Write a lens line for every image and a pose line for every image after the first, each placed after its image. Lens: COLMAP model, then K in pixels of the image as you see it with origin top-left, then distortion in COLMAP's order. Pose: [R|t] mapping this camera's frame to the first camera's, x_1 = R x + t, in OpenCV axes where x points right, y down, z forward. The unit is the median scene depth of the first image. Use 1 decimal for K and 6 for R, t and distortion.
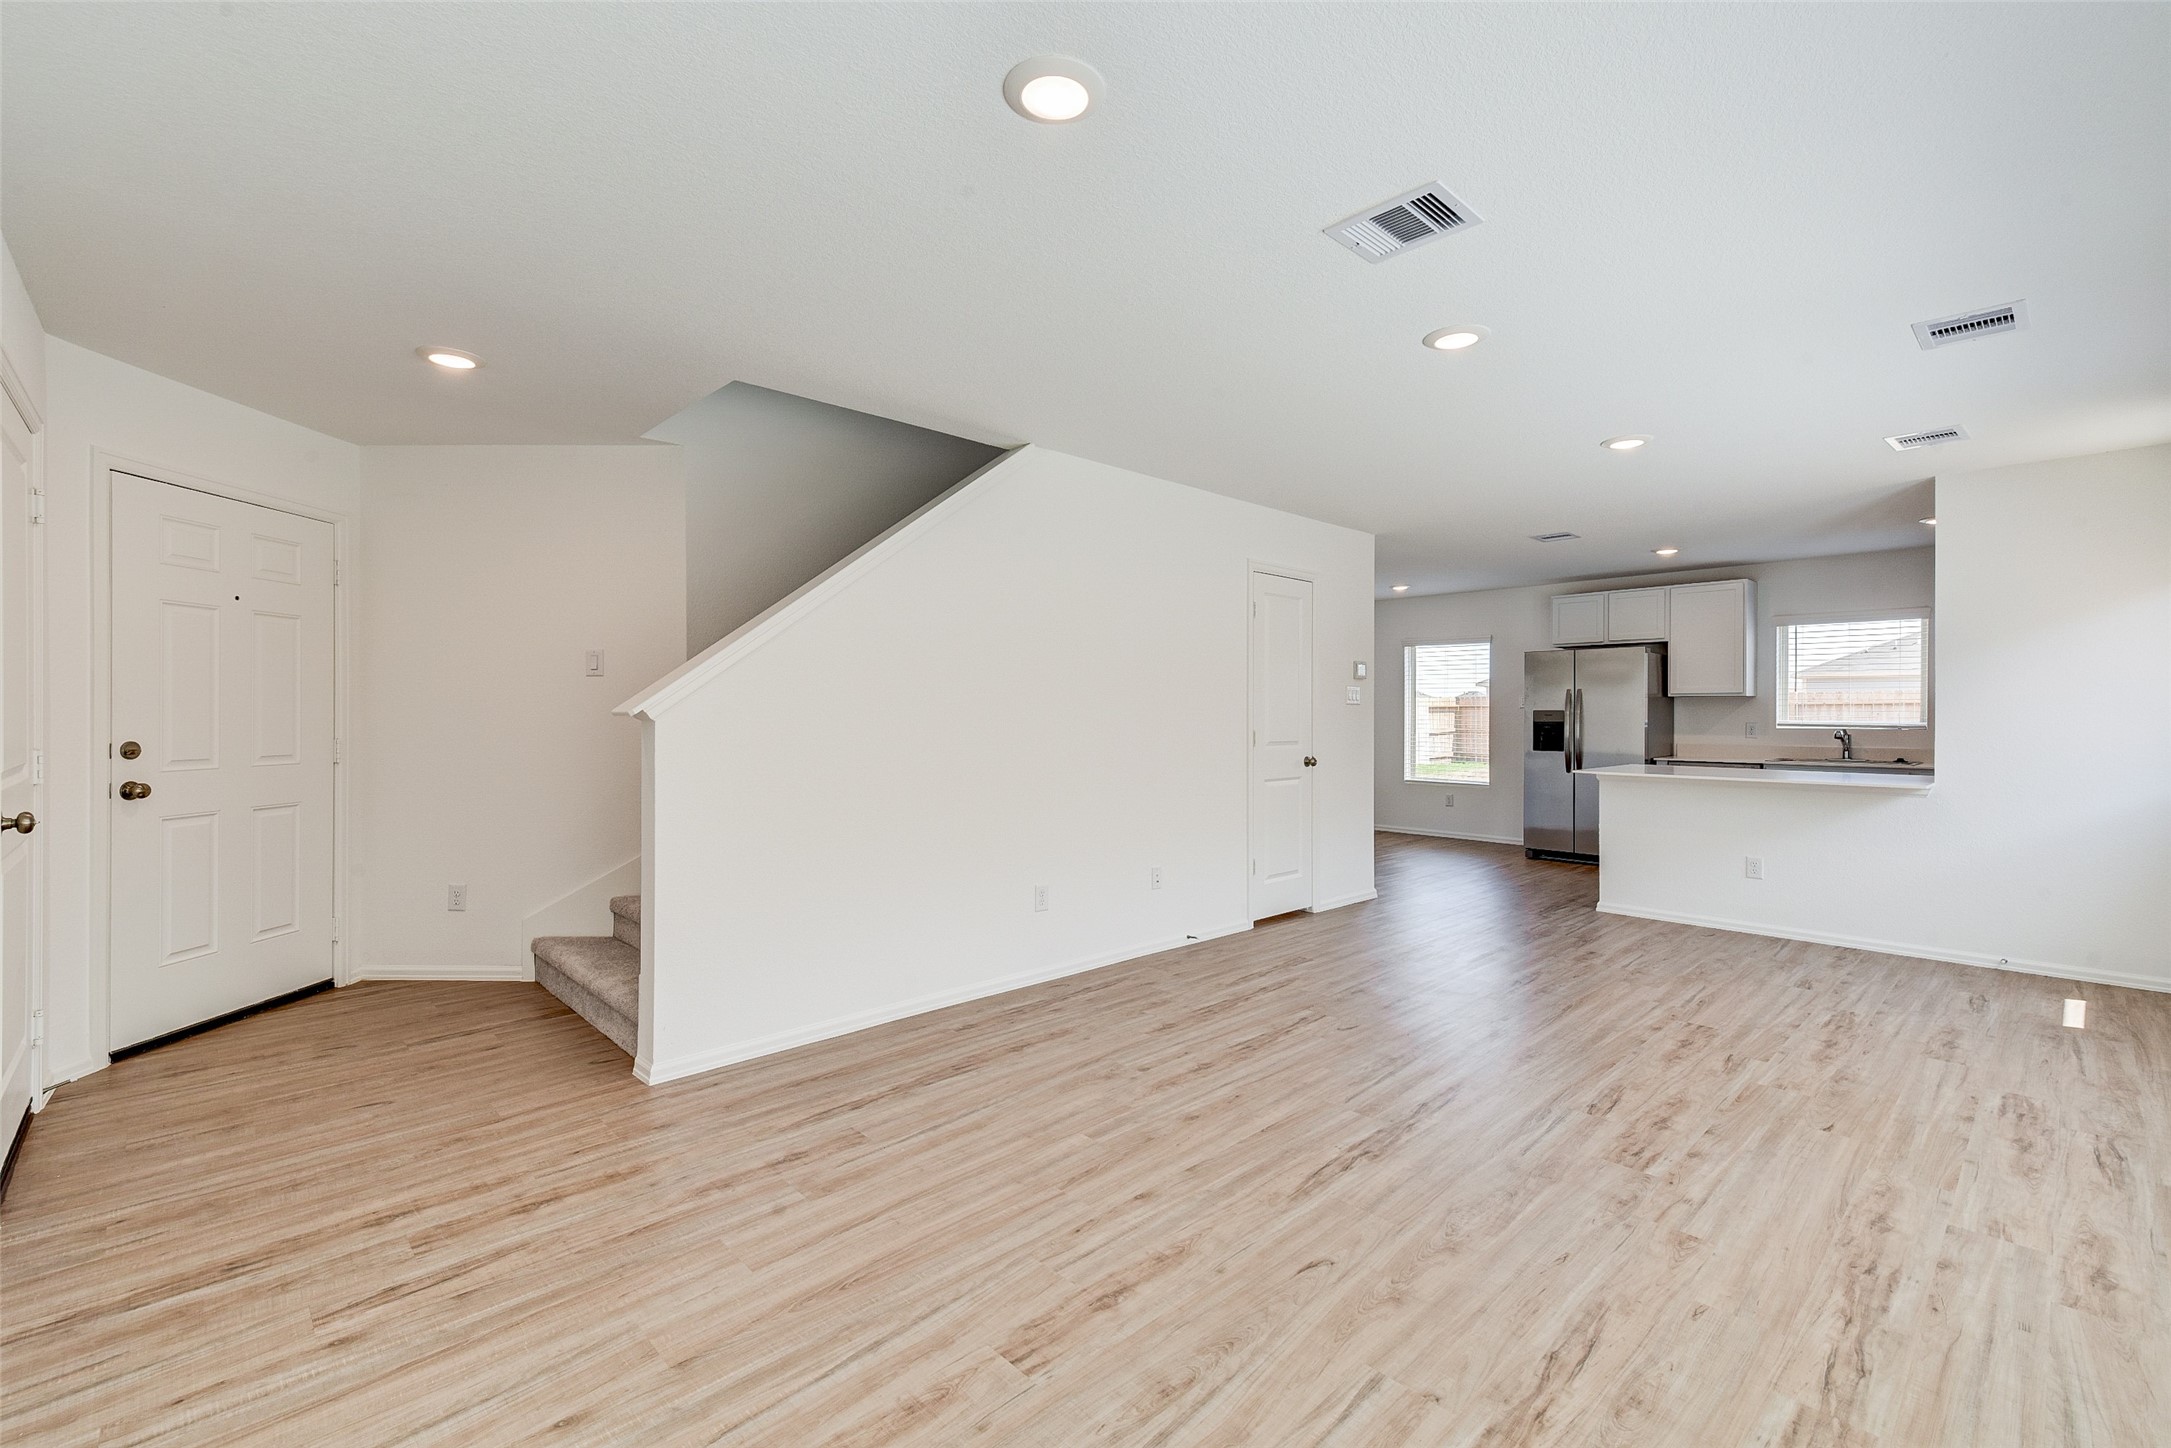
lens RADIAL K [[936.0, 0, 1077.9], [0, 936.0, 720.1], [0, 0, 1]] dist [0.015266, -0.002917]
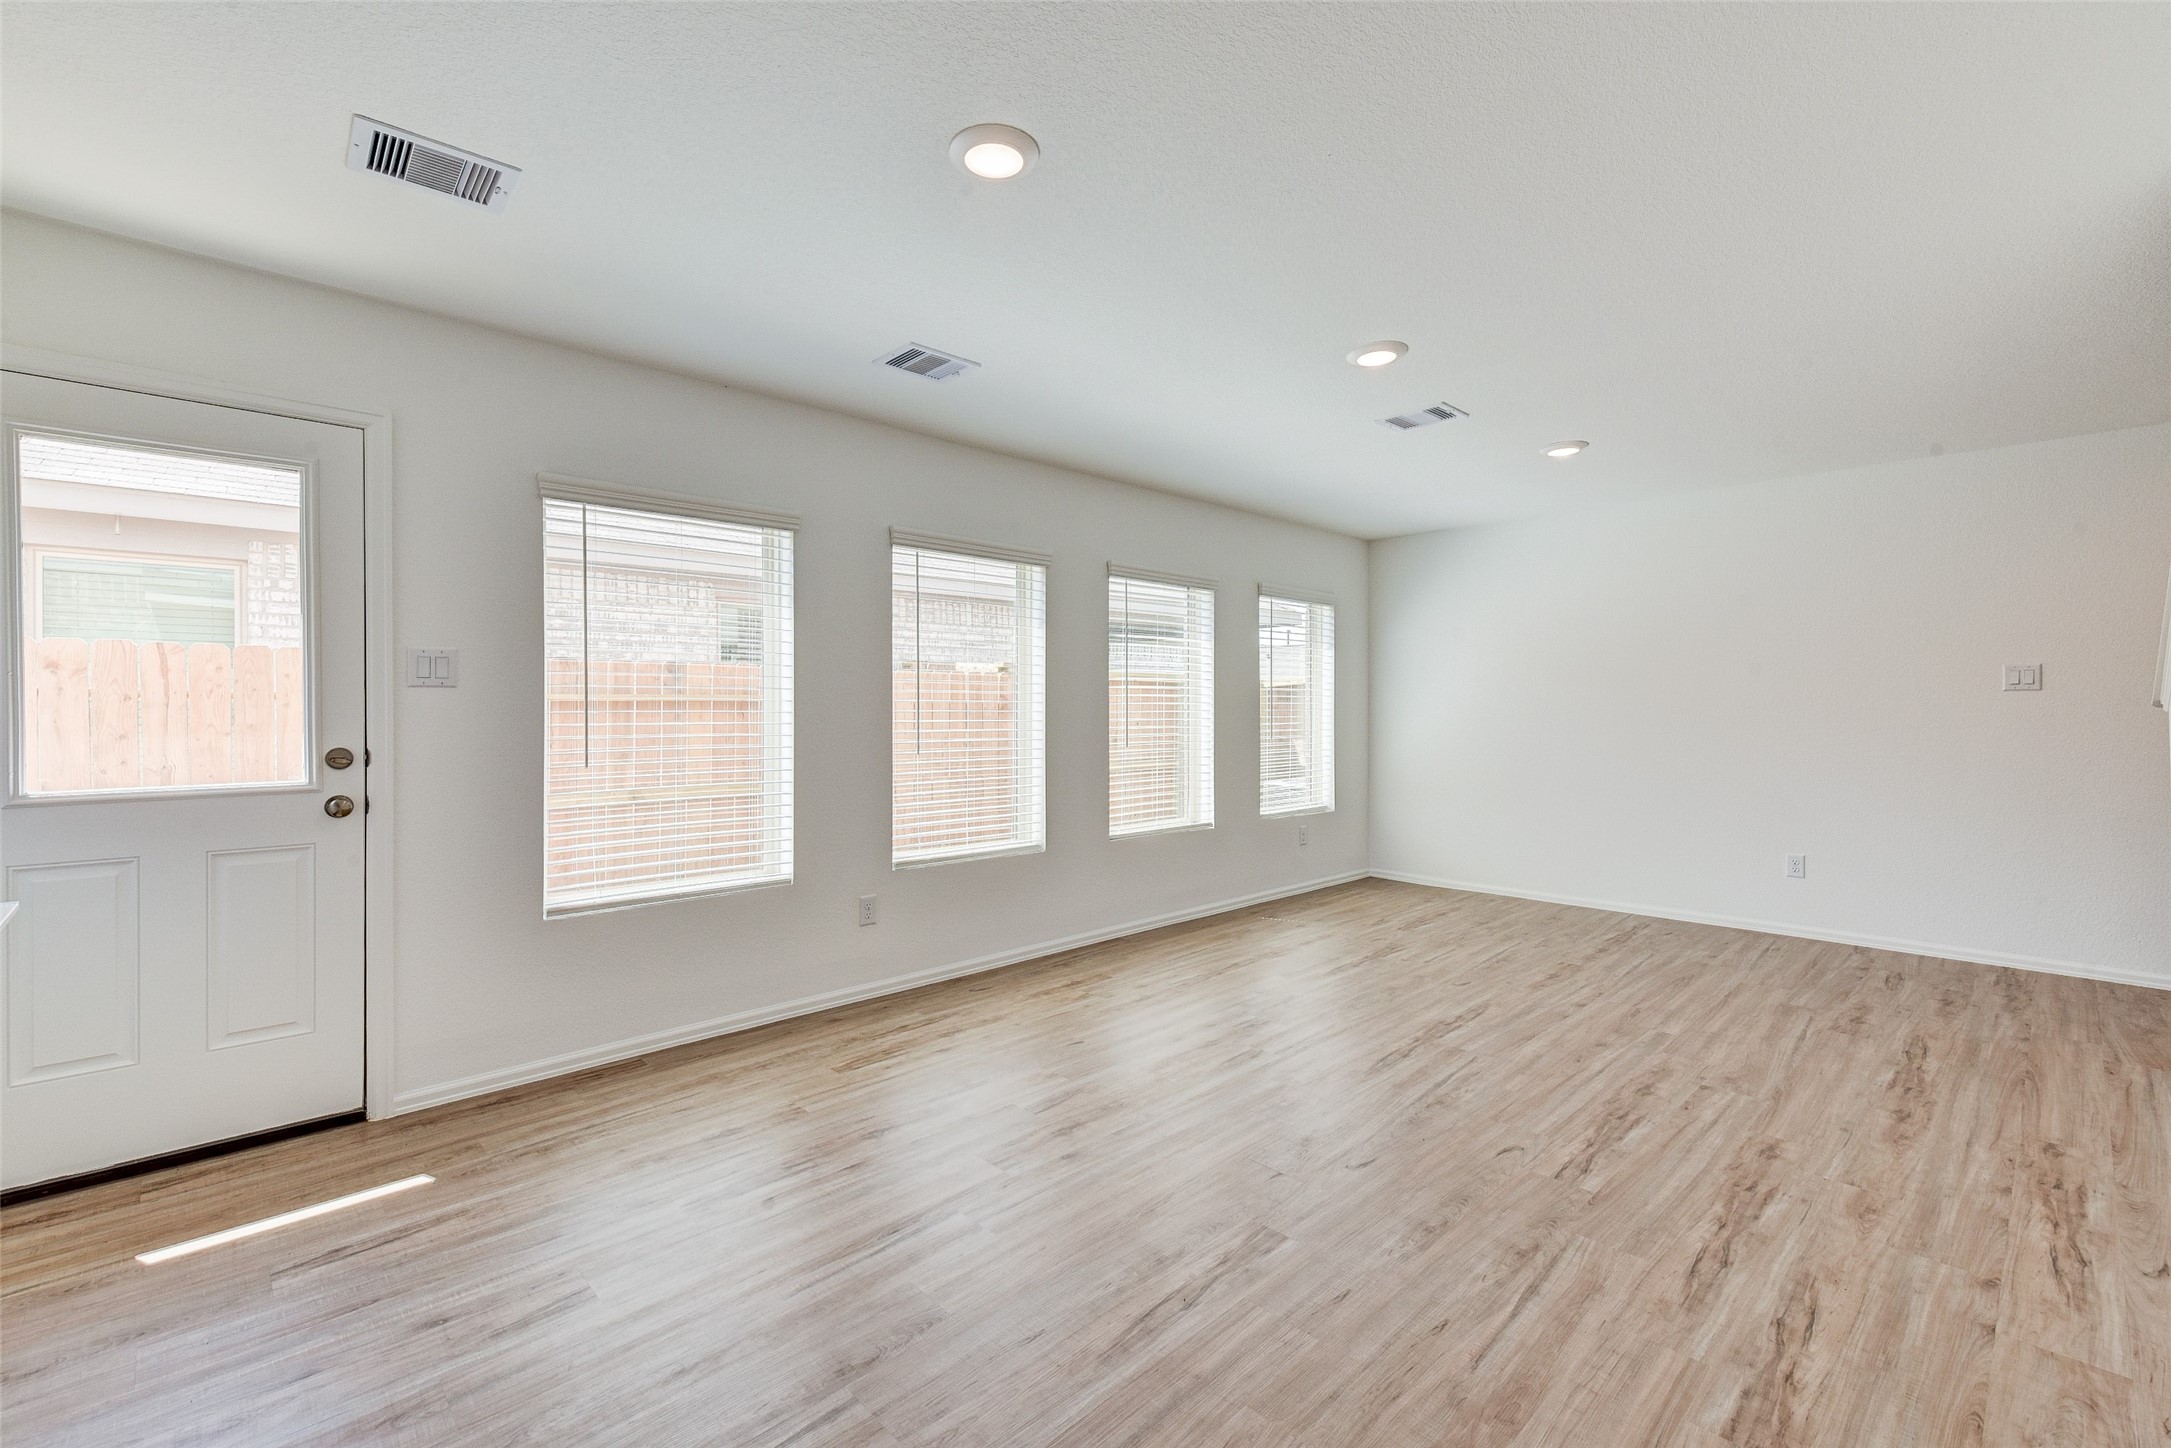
lens RADIAL K [[936.0, 0, 1075.5], [0, 936.0, 717.6], [0, 0, 1]] dist [0.015266, -0.002917]
pose [[-0.999980, -0.000307, -0.006291, 0.701856], [-0.000449, 0.999747, 0.022475, -0.014204], [0.006283, 0.022477, -0.999728, 1.926049]]
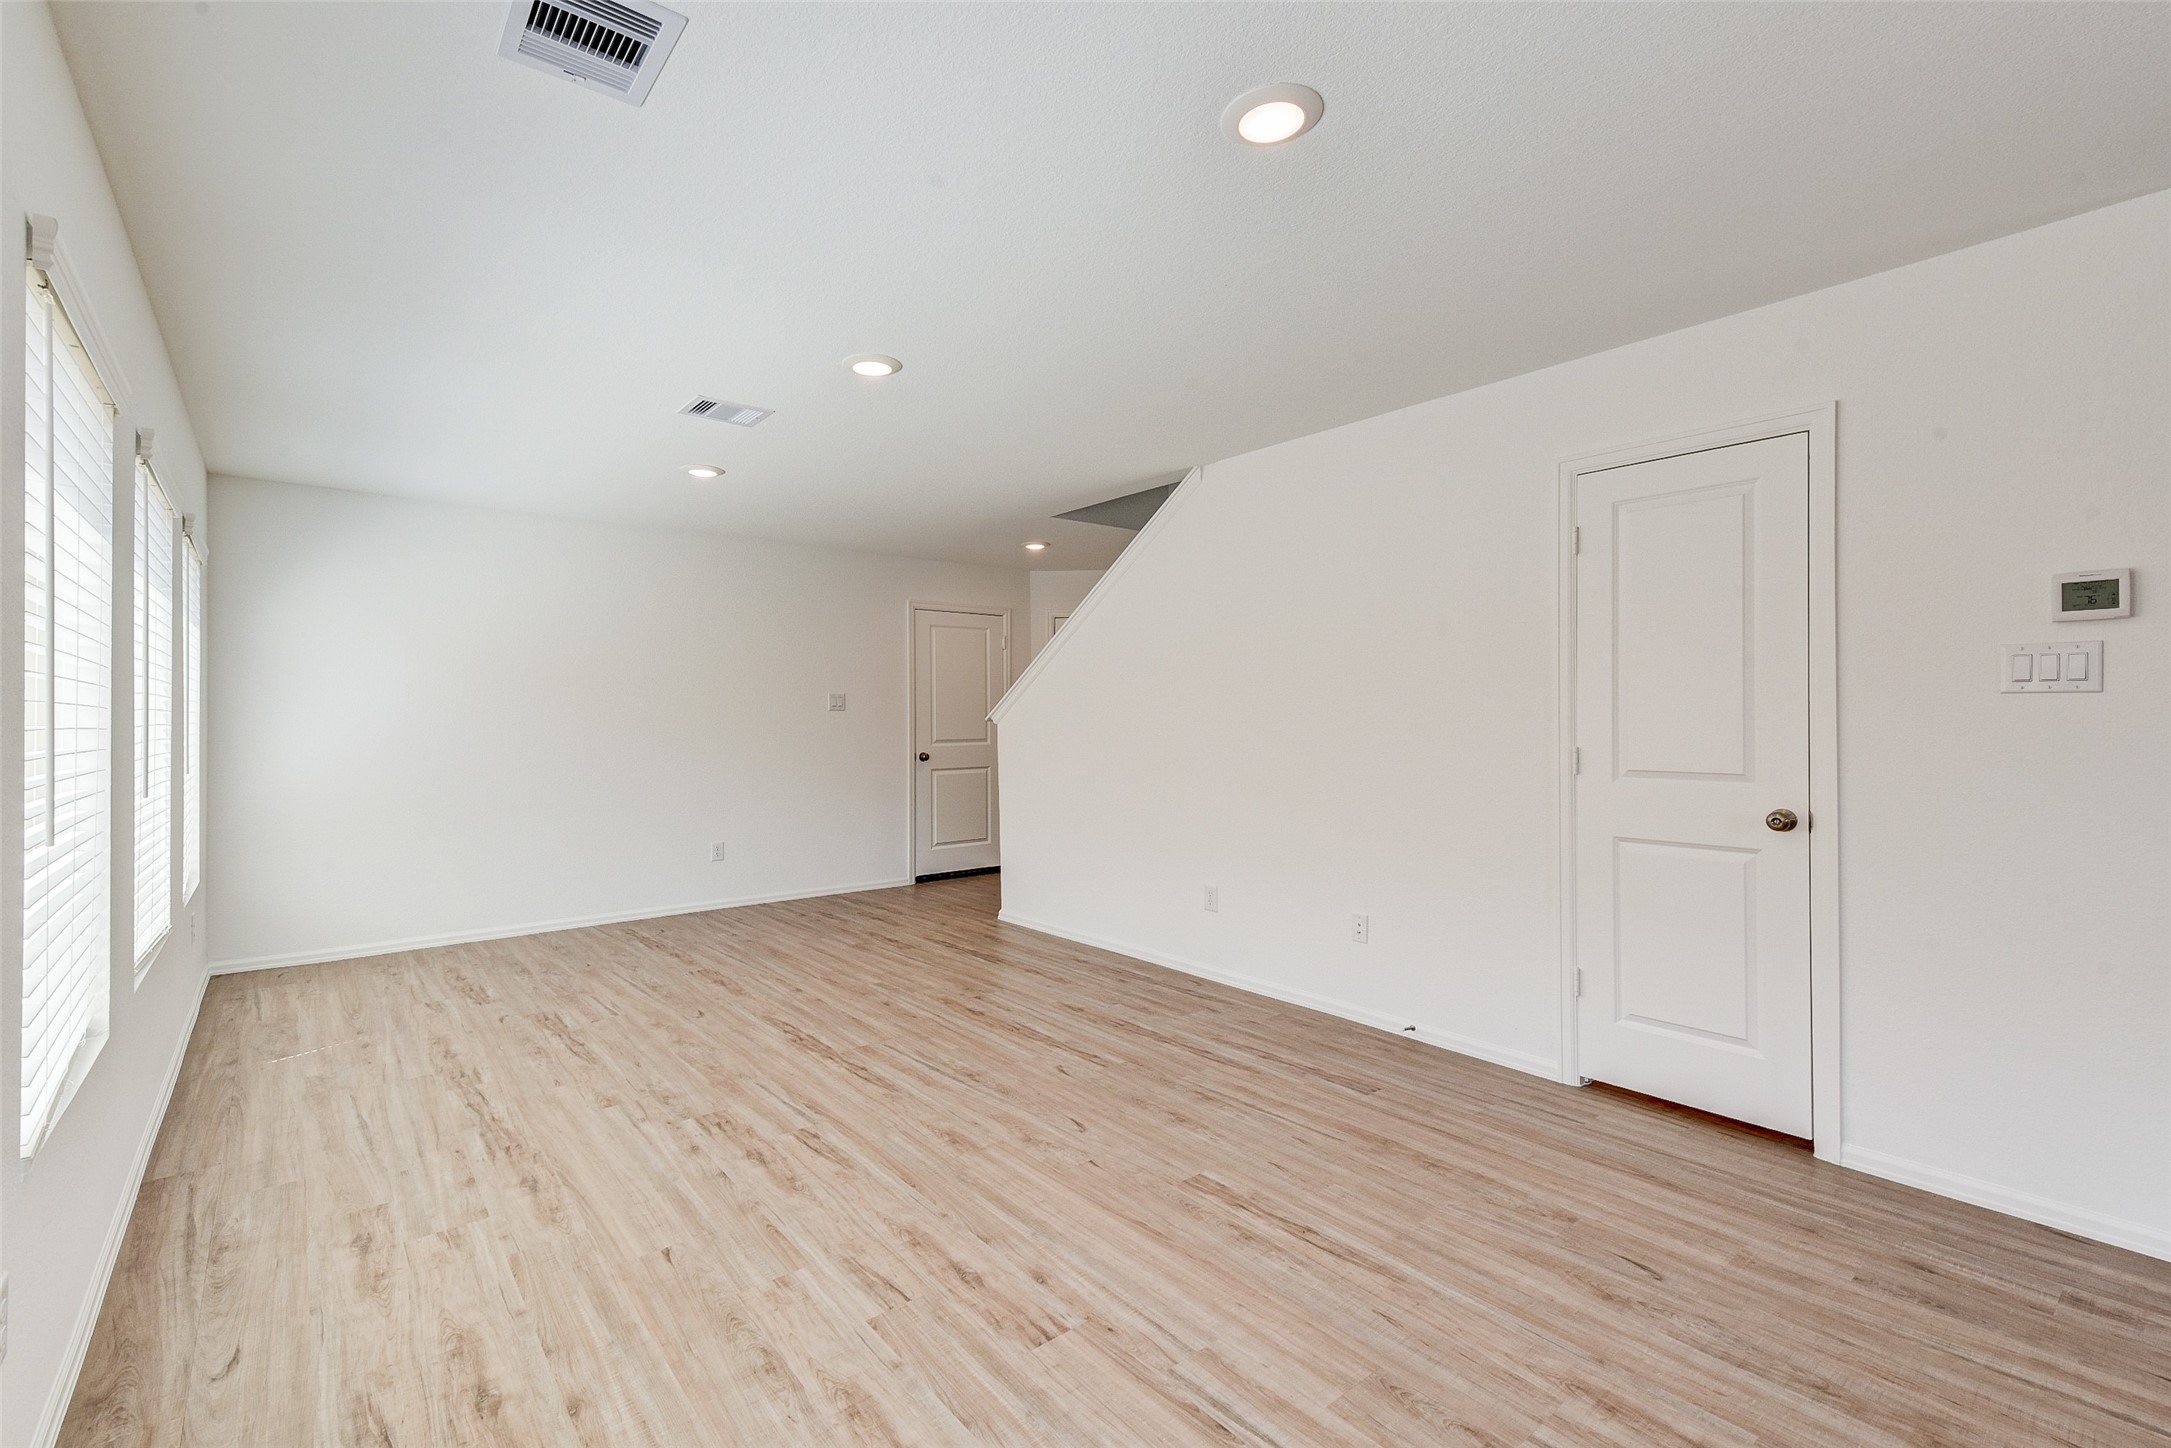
lens RADIAL K [[936.0, 0, 1043.0], [0, 936.0, 716.2], [0, 0, 1]] dist [0.015266, -0.002917]
pose [[-0.083101, -0.006537, -0.996520, 1.343839], [-0.010441, 0.999929, -0.005688, -0.005305], [0.996486, 0.009932, -0.083163, 1.193619]]
